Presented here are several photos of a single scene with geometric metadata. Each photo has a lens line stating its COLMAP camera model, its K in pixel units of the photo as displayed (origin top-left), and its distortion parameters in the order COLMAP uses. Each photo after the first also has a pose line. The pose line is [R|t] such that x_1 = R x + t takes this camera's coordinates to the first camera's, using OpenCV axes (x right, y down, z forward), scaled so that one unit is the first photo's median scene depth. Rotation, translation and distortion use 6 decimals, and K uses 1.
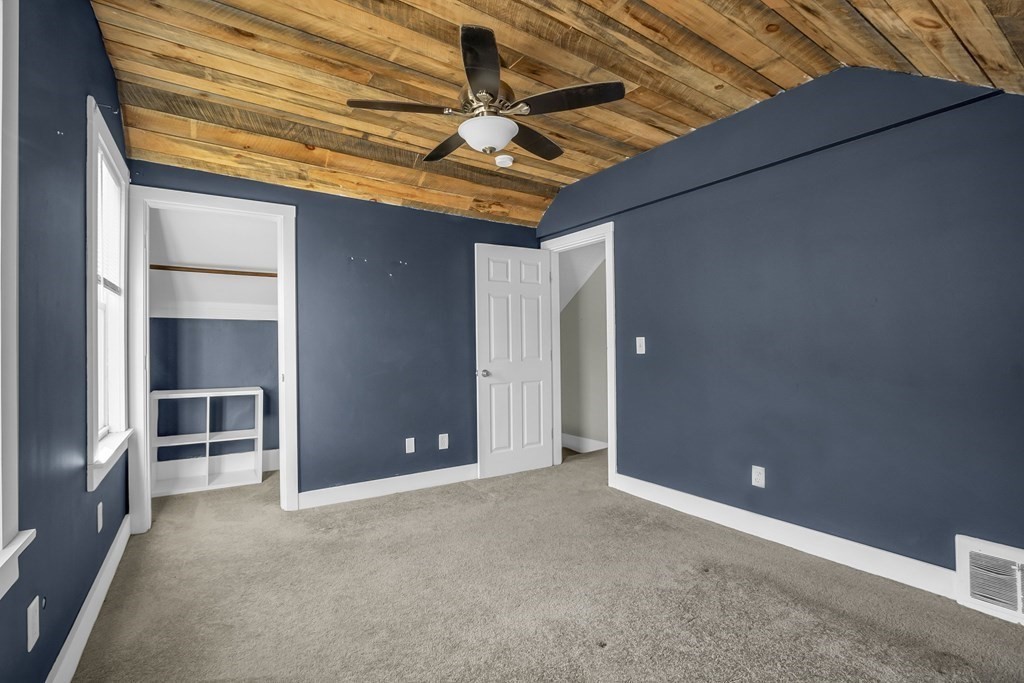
lens RADIAL K [[459.2, 0, 511.9], [0, 459.2, 337.0], [0, 0, 1]] dist [-0.012277, 0.000372]
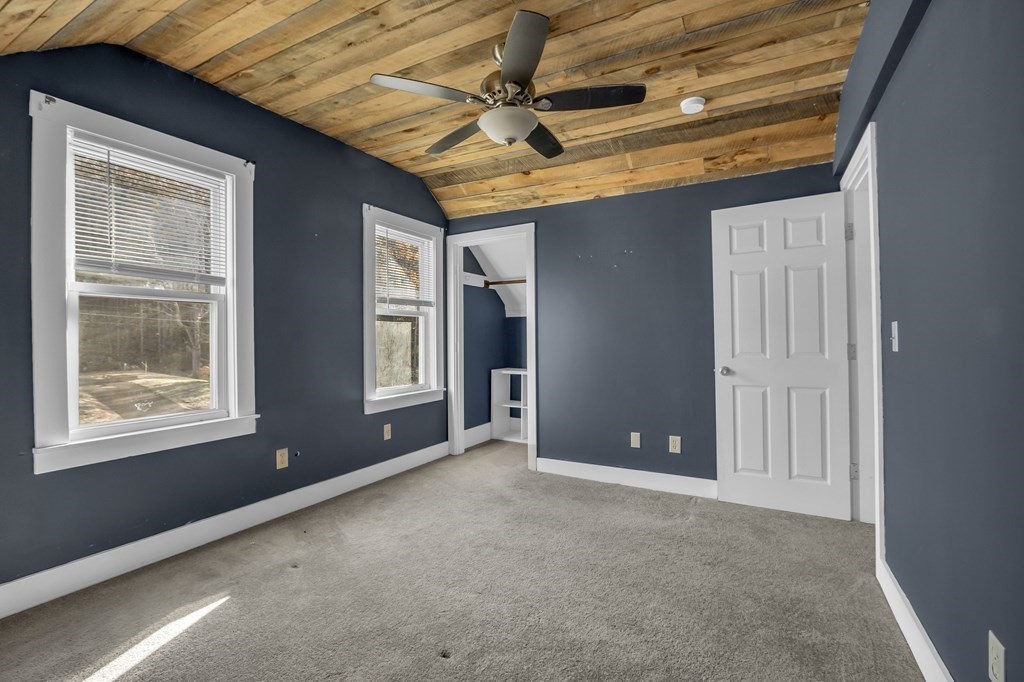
lens RADIAL K [[459.2, 0, 511.9], [0, 459.2, 336.5], [0, 0, 1]] dist [-0.012277, 0.000372]
pose [[0.467662, -0.001636, -0.883906, 0.511167], [0.016064, 0.999849, 0.006649, 0.008055], [0.883761, -0.017309, 0.467617, 0.324844]]
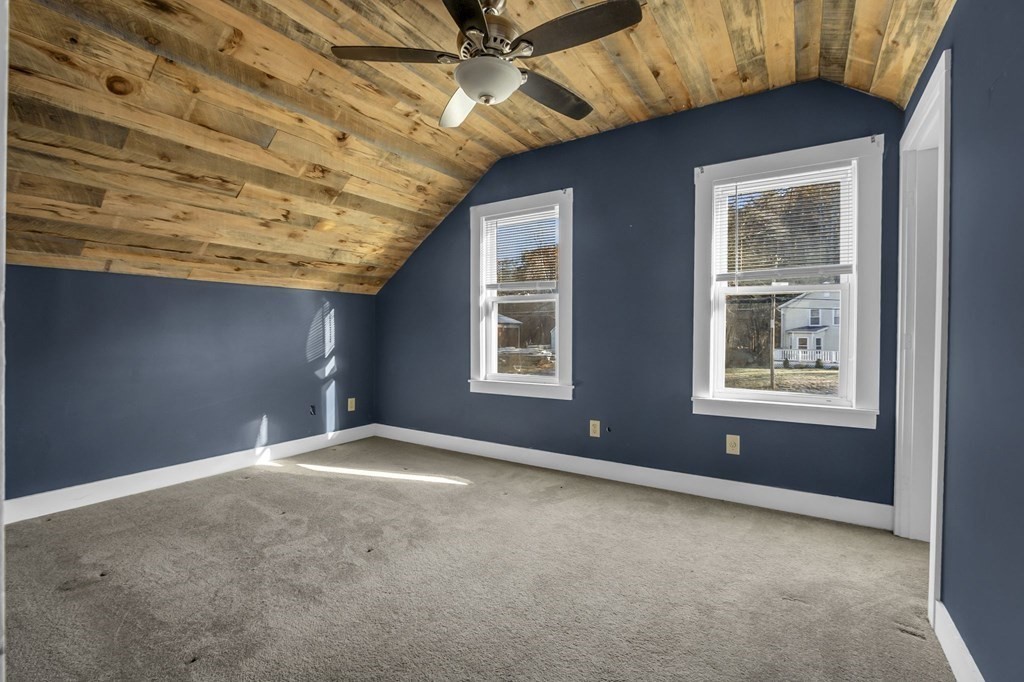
lens RADIAL K [[459.2, 0, 511.9], [0, 459.2, 336.5], [0, 0, 1]] dist [-0.012277, 0.000372]
pose [[-0.909726, 0.007740, -0.415136, 0.168228], [0.009671, 0.999950, -0.002550, 0.032417], [0.415096, -0.006335, -0.909756, 1.102975]]
